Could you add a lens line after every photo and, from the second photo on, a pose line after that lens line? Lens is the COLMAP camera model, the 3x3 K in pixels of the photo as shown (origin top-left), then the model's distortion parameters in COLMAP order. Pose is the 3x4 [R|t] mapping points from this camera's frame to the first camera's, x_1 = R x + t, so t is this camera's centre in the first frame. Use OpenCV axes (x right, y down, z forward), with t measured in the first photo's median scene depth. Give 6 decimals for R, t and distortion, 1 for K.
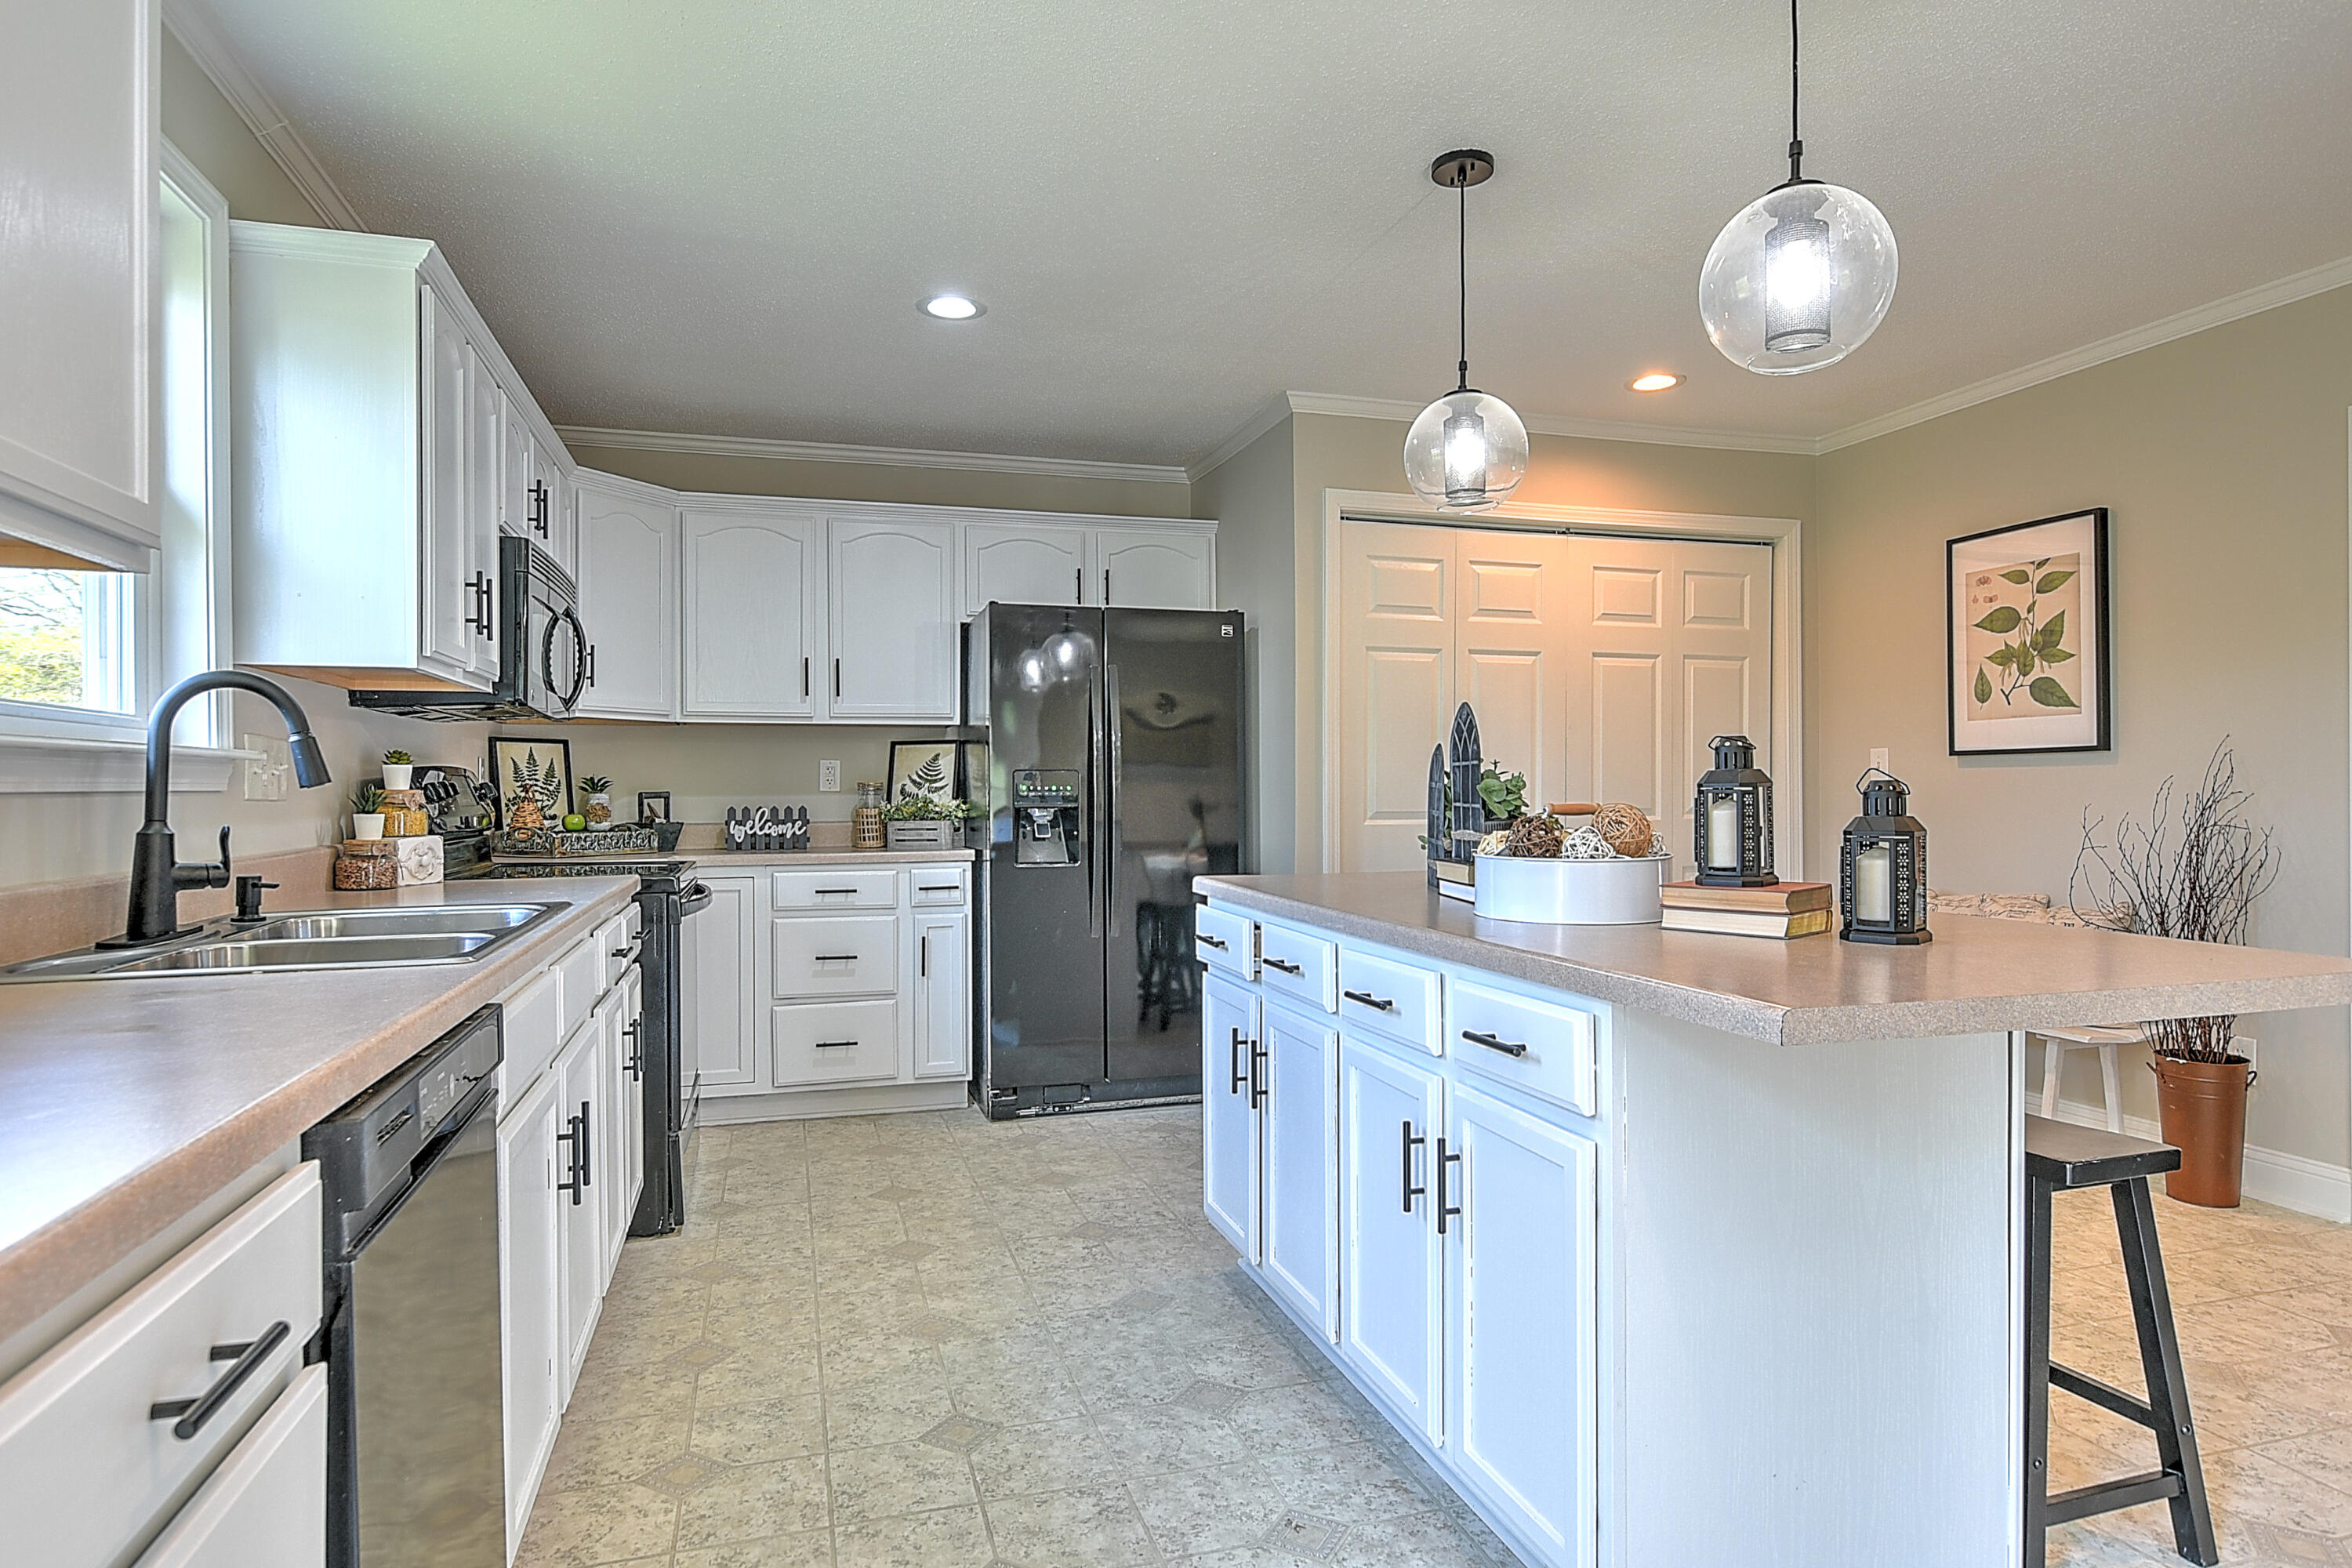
lens RADIAL K [[1297.5, 0, 1159.8], [0, 1297.5, 789.3], [0, 0, 1]] dist [-0.014971, 0.012780]
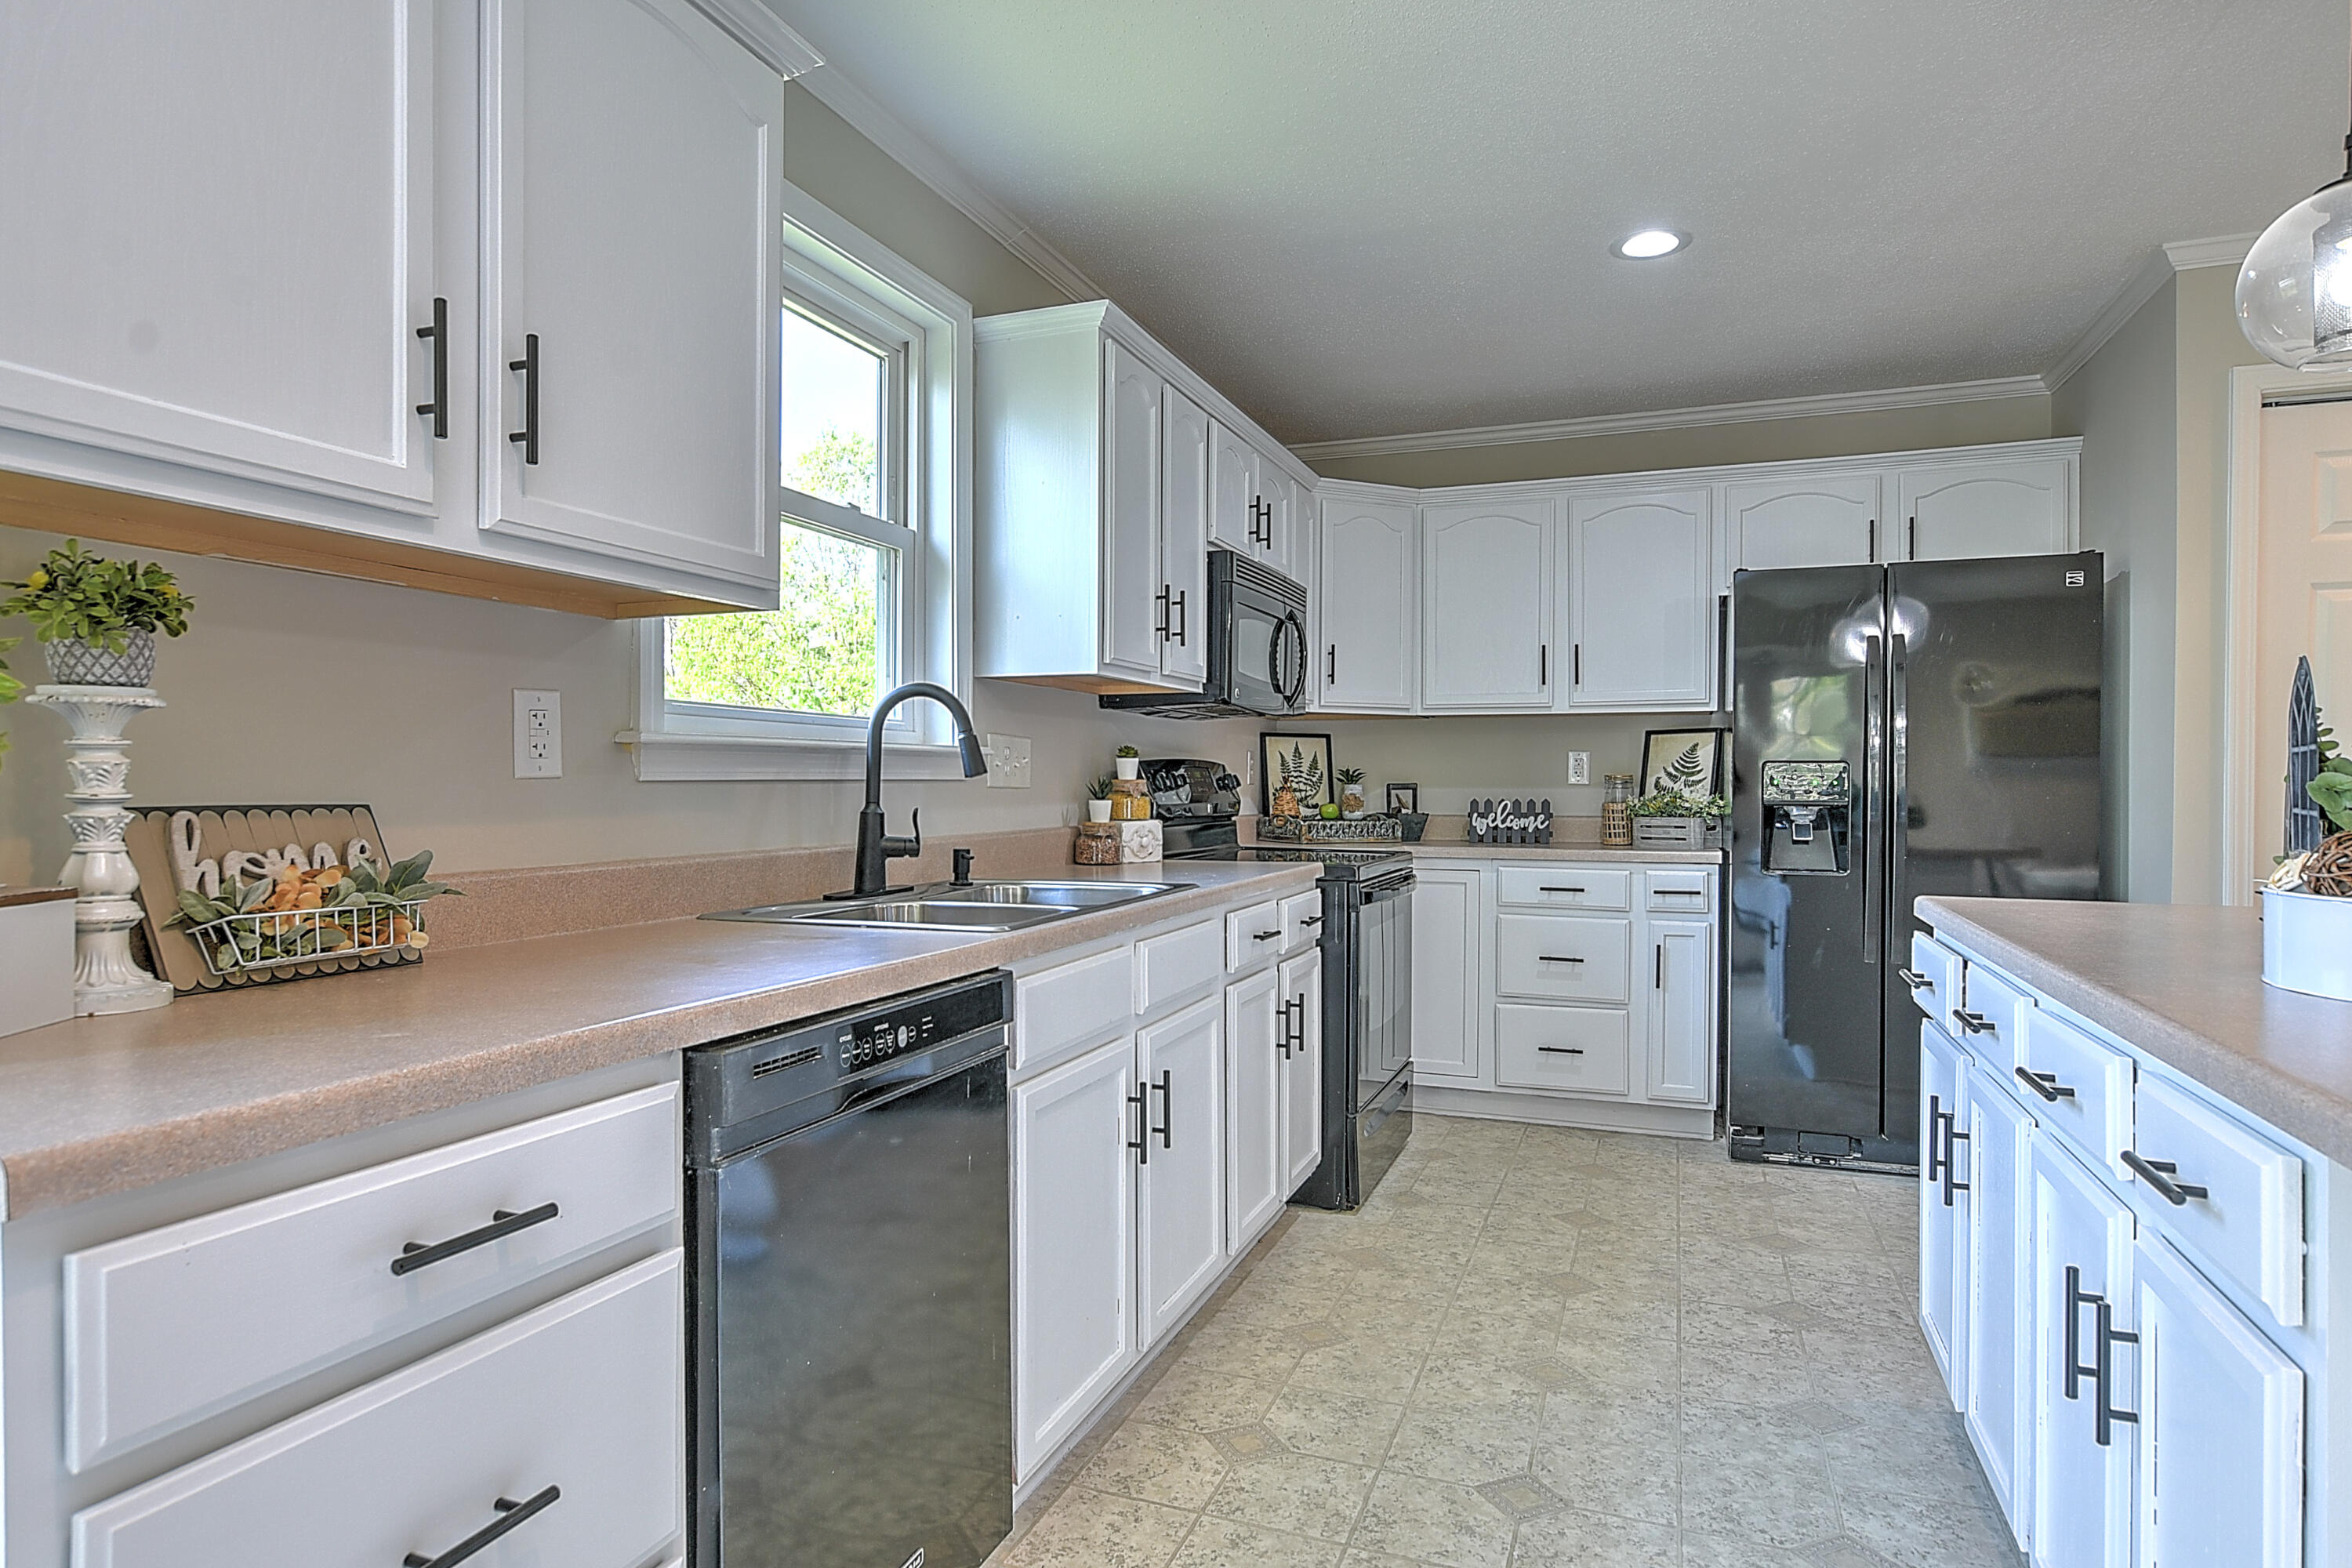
lens RADIAL K [[1297.5, 0, 1159.8], [0, 1297.5, 789.3], [0, 0, 1]] dist [-0.014971, 0.012780]
pose [[0.786726, 0.010847, -0.617208, 0.132165], [-0.007072, 0.999938, 0.008559, -0.001048], [0.617262, -0.002368, 0.786754, 0.090372]]
